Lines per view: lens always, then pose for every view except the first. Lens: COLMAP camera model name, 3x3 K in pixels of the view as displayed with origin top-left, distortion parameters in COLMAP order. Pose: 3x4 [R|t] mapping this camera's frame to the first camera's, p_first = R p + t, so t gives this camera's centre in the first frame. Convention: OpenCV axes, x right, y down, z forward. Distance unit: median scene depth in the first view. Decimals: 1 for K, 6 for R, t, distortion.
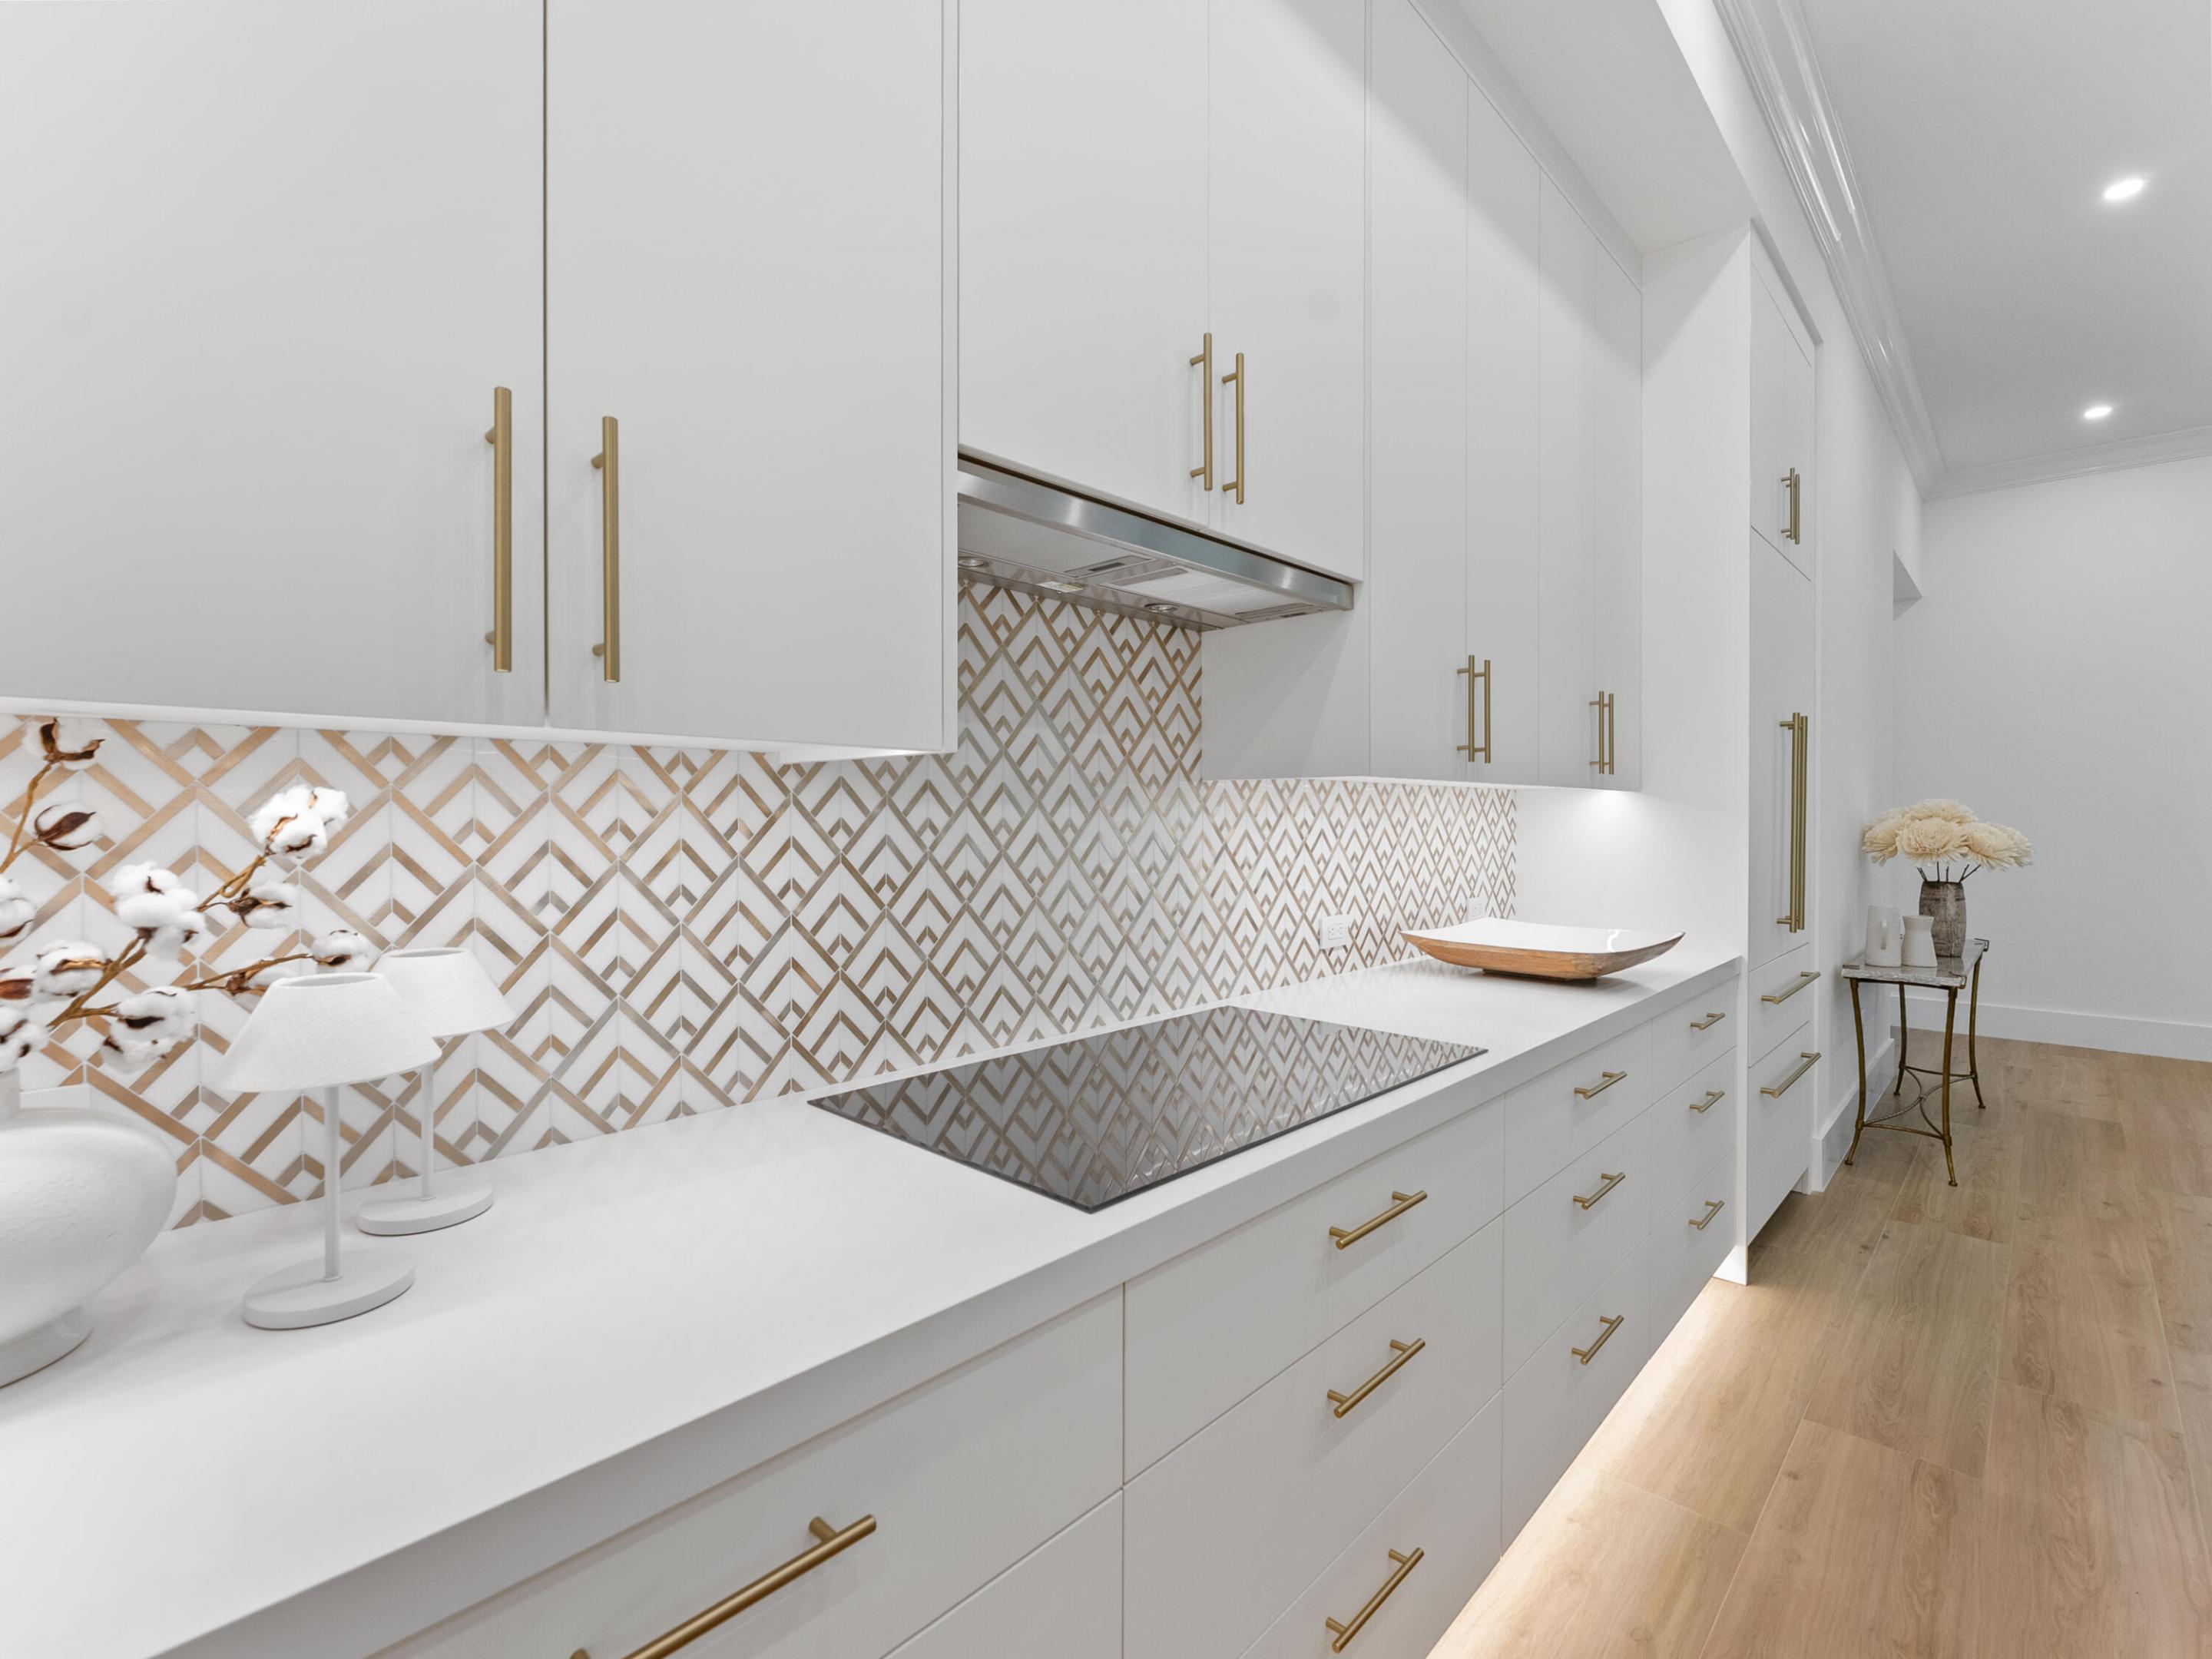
lens RADIAL K [[997.5, 0, 1109.3], [0, 997.5, 825.1], [0, 0, 1]] dist [-0.000280, -0.000151]
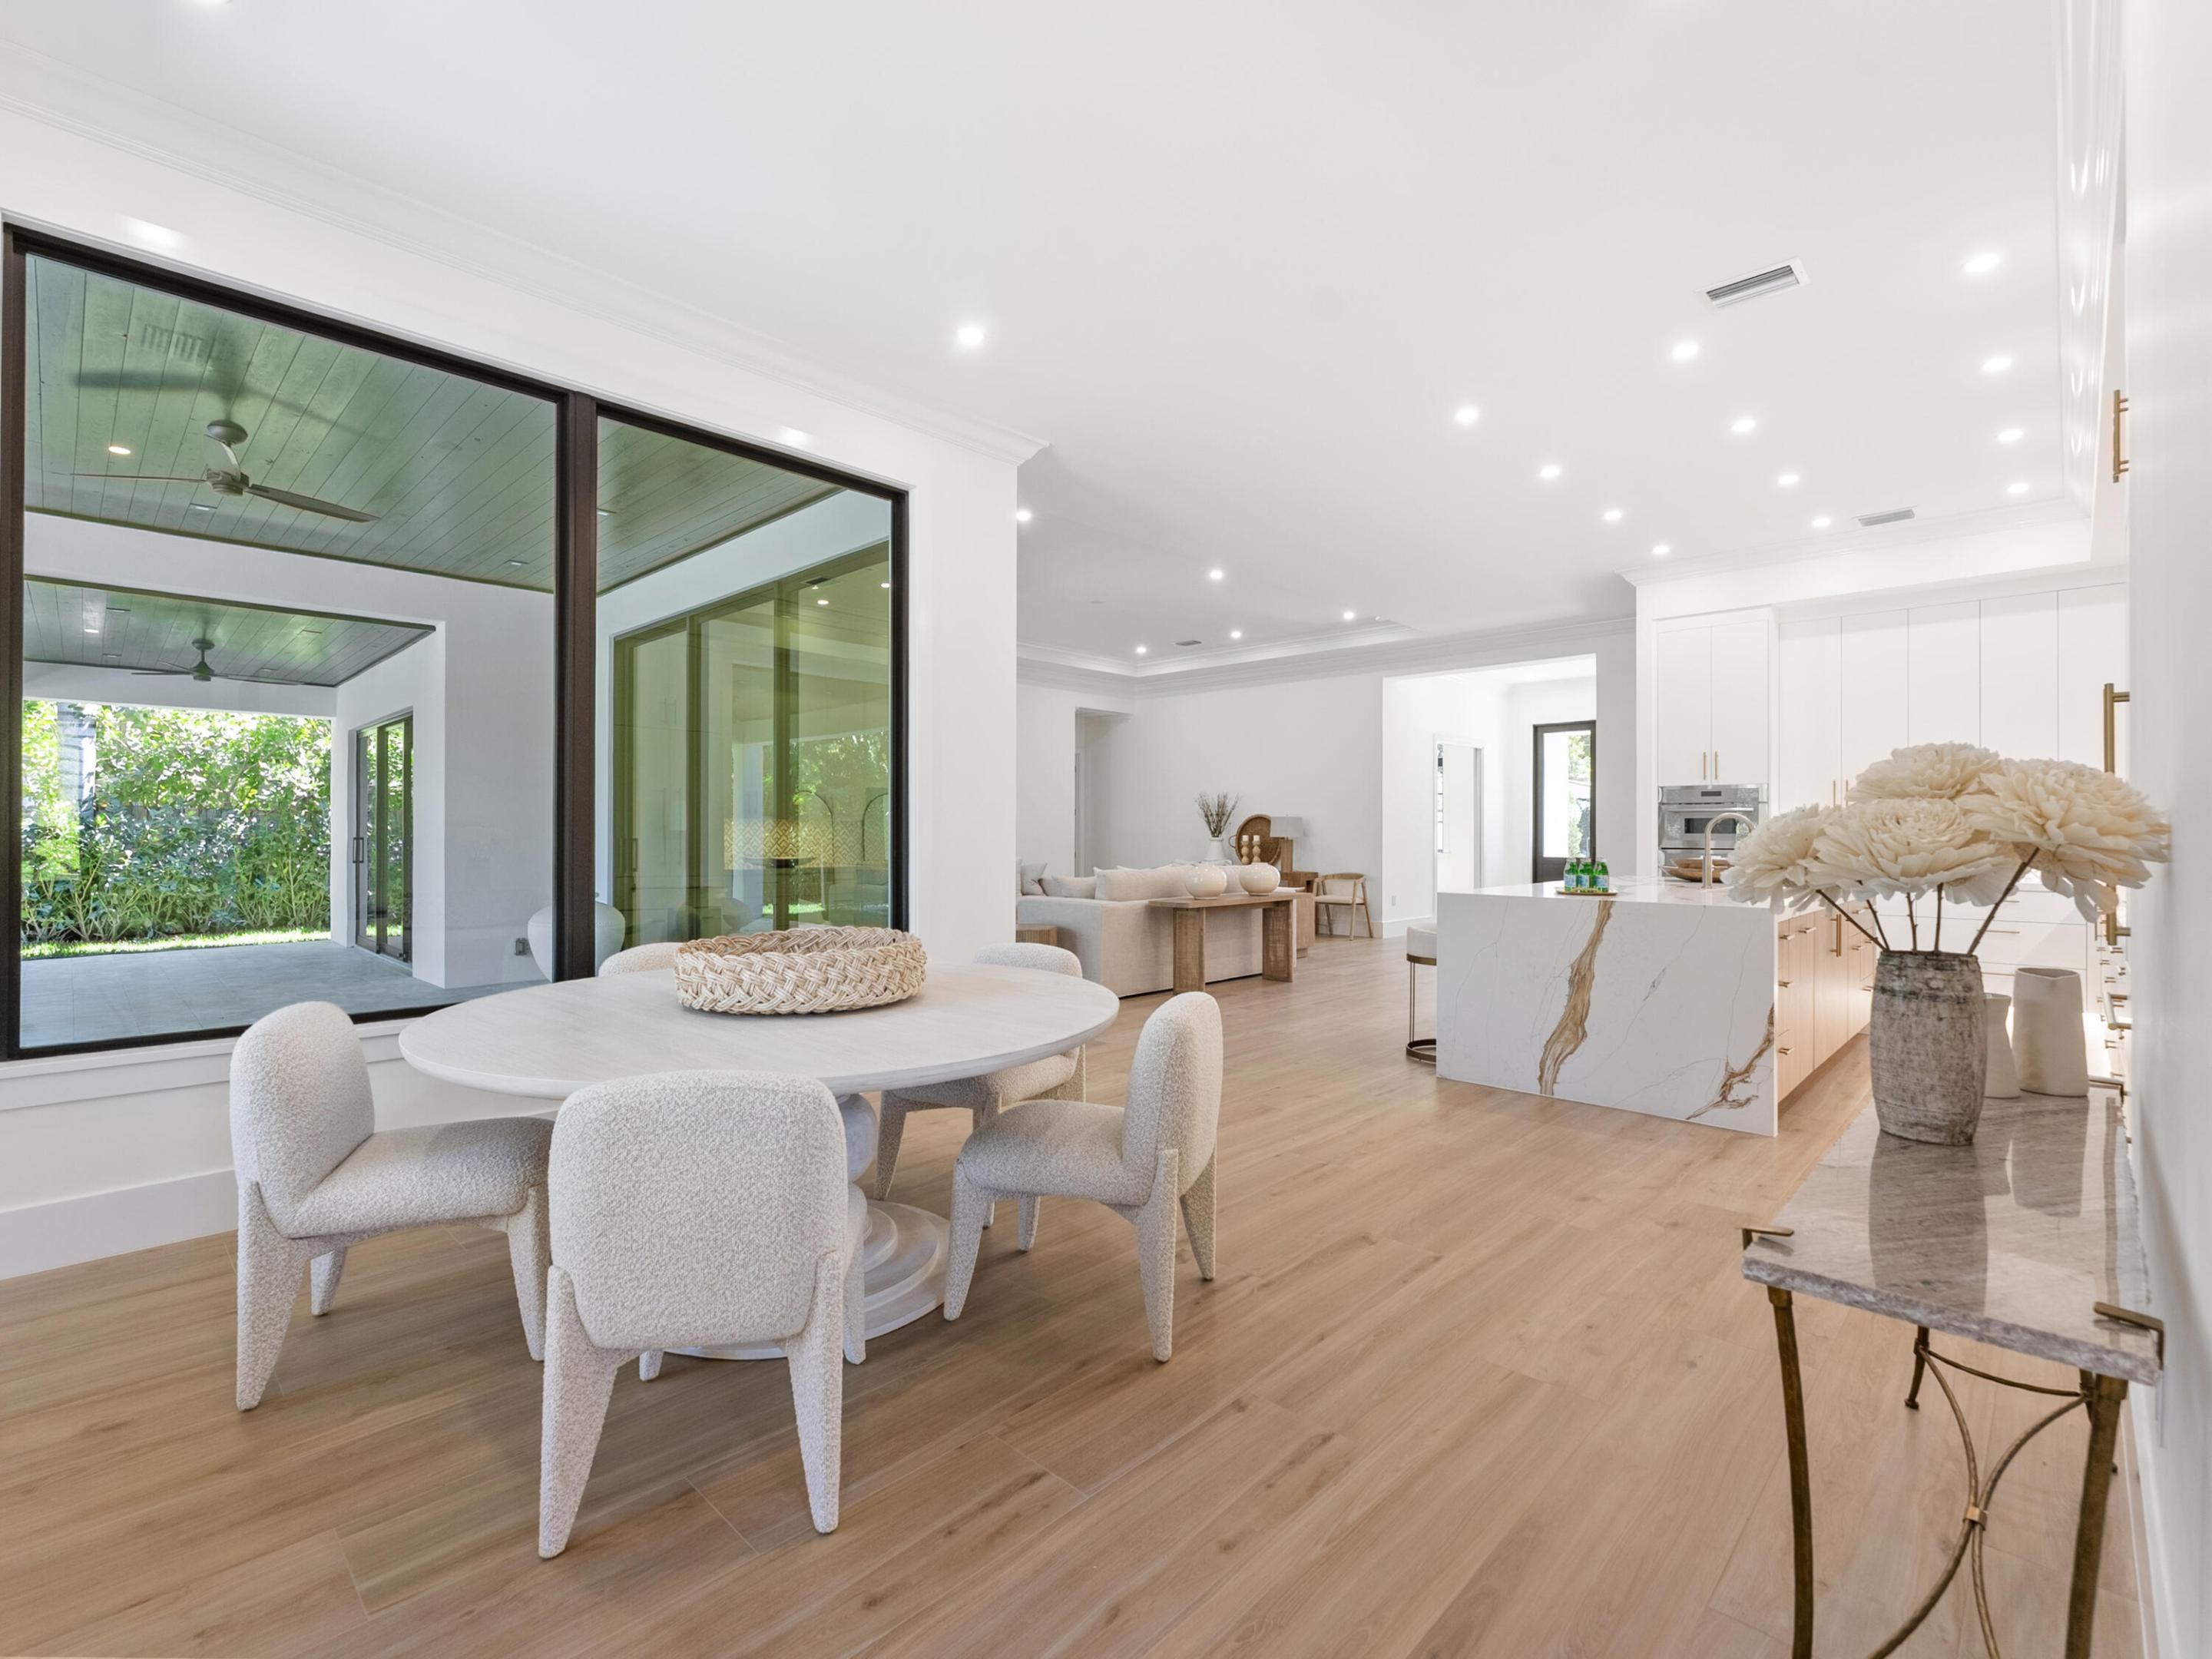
lens RADIAL K [[1006.3, 0, 1106.0], [0, 1006.3, 829.5], [0, 0, 1]] dist [0.000210, -0.000535]
pose [[-0.999972, -0.002796, 0.006910, 1.695130], [-0.002764, 0.999985, 0.004669, 0.009147], [-0.006923, 0.004650, -0.999965, 2.052816]]
